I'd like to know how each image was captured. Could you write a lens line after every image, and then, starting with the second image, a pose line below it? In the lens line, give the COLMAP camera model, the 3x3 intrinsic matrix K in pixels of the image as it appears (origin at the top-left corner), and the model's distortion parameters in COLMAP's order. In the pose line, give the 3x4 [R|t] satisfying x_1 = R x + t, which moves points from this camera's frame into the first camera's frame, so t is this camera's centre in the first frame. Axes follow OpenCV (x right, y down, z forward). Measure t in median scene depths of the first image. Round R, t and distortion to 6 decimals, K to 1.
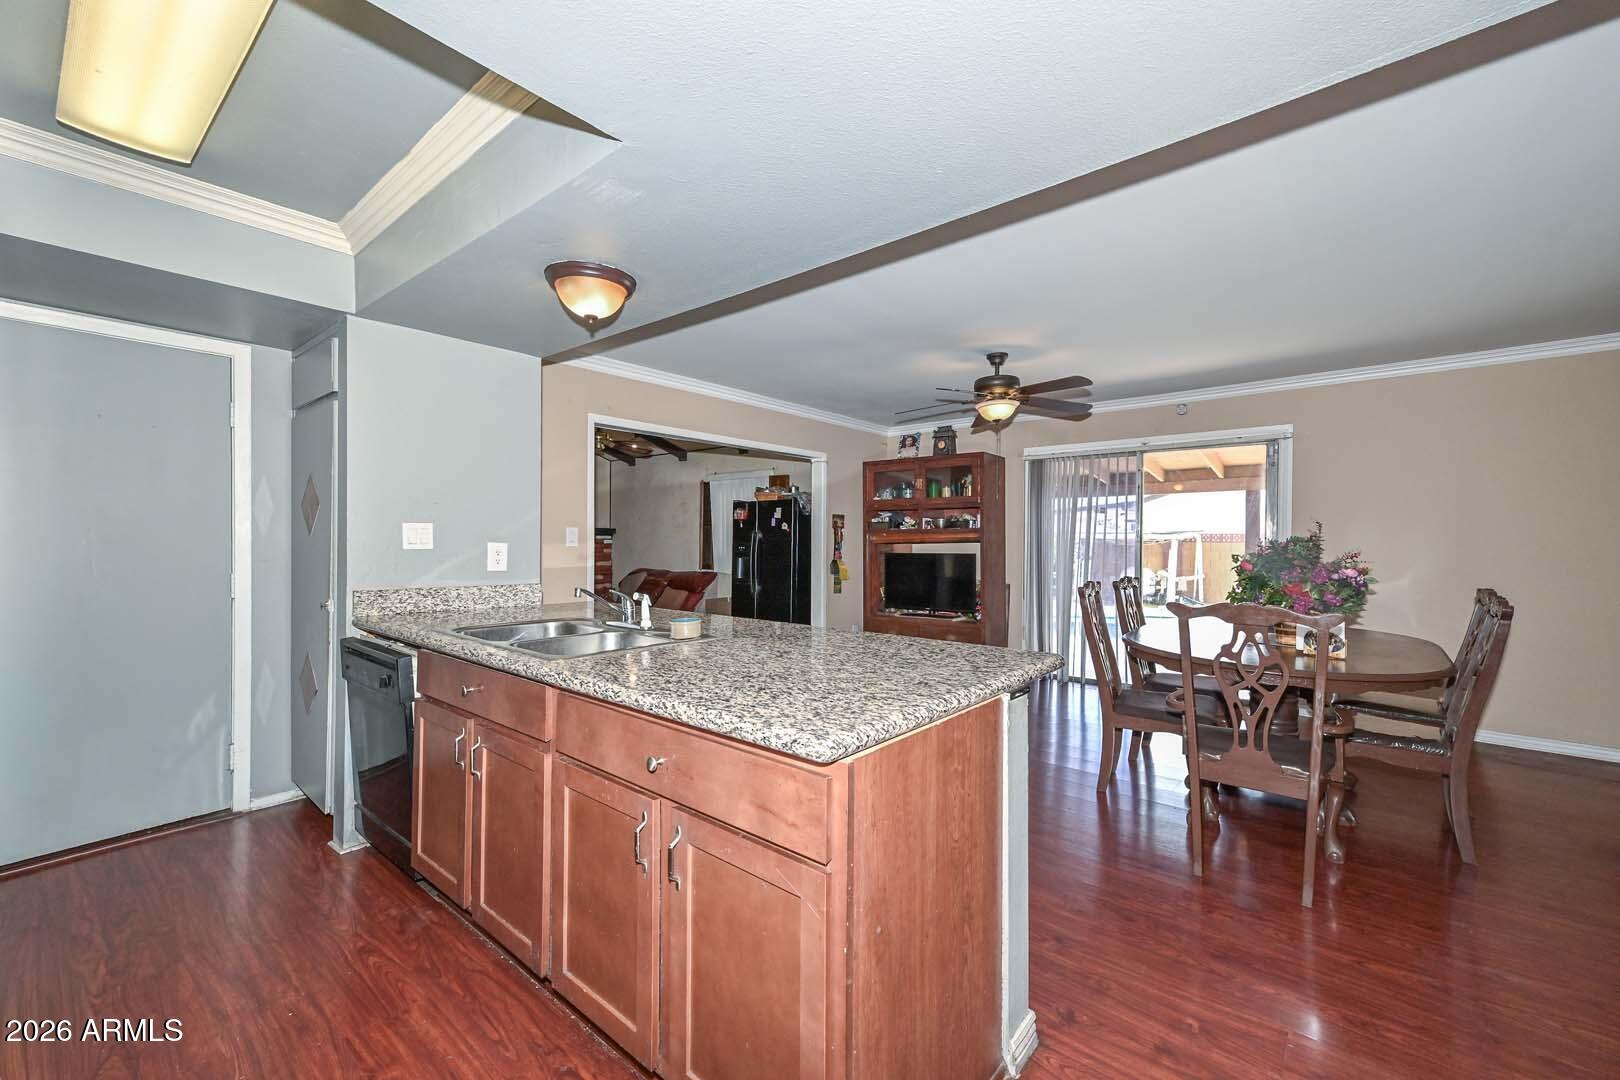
lens RADIAL K [[650.0, 0, 817.4], [0, 650.0, 545.0], [0, 0, 1]] dist [0.001280, 0.000255]
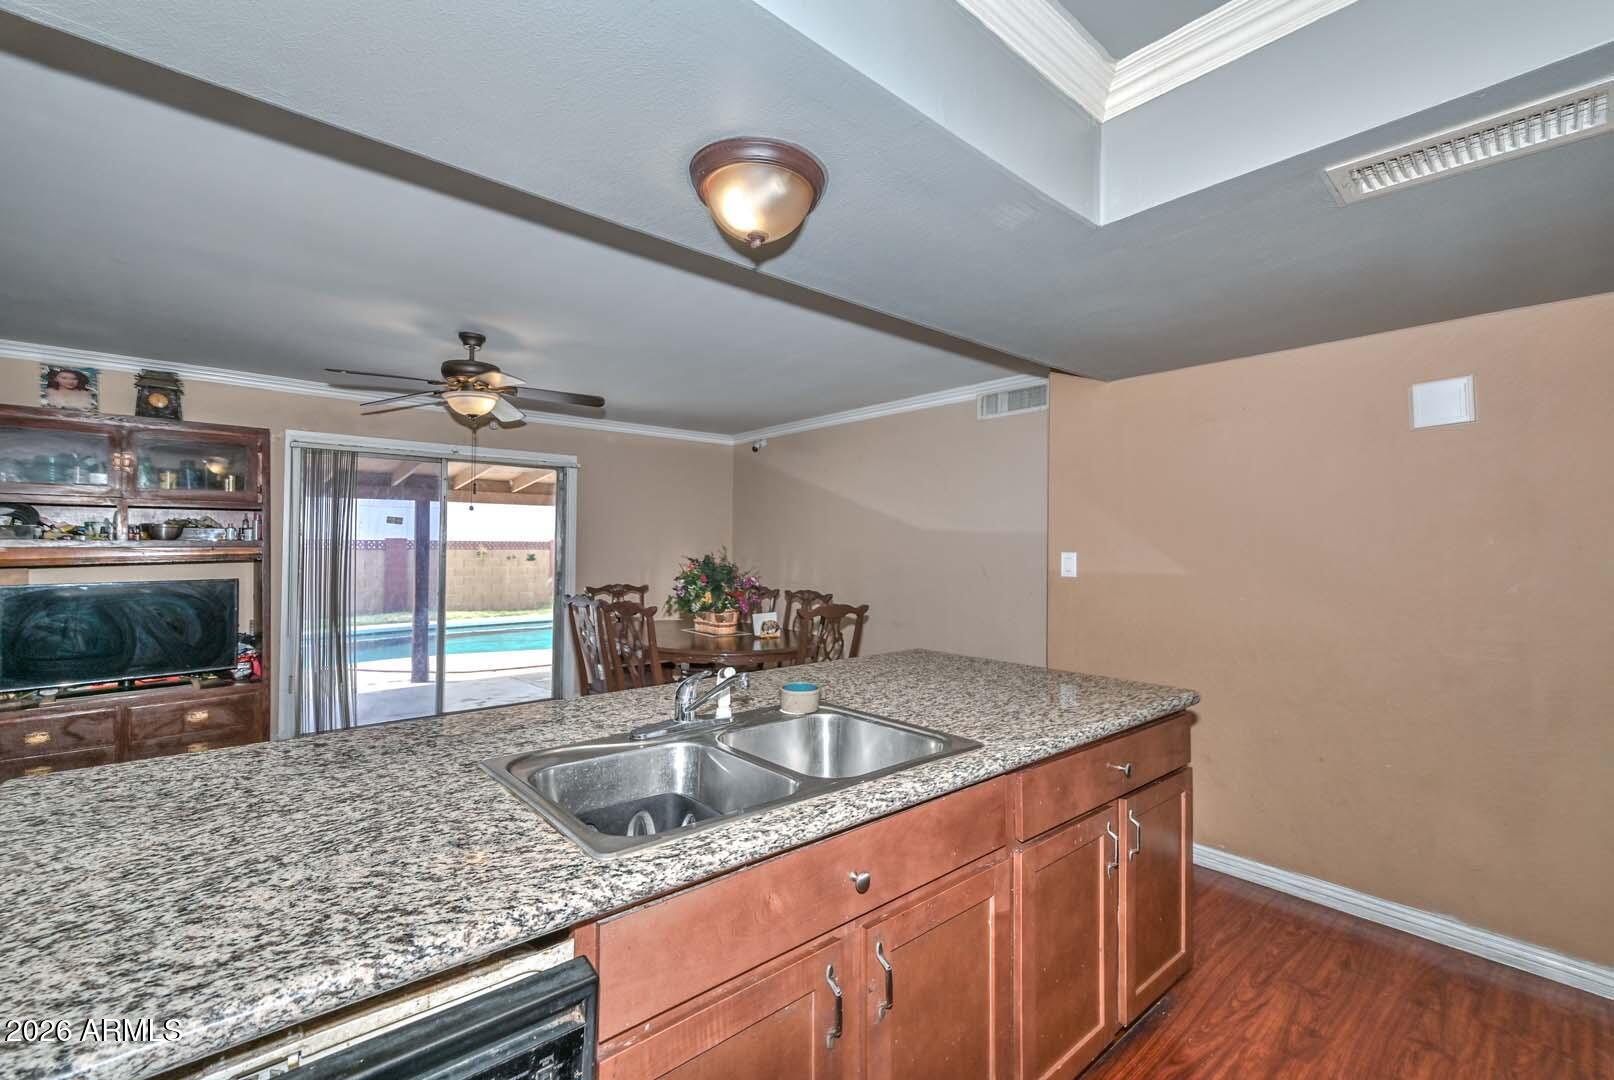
lens RADIAL K [[696.3, 0, 807.0], [0, 696.3, 540.0], [0, 0, 1]] dist [0.012520, 0.001383]
pose [[0.168722, 0.005534, 0.985648, -0.345576], [0.002934, 0.999977, -0.006117, -0.019037], [-0.985659, 0.003924, 0.168702, 0.290705]]
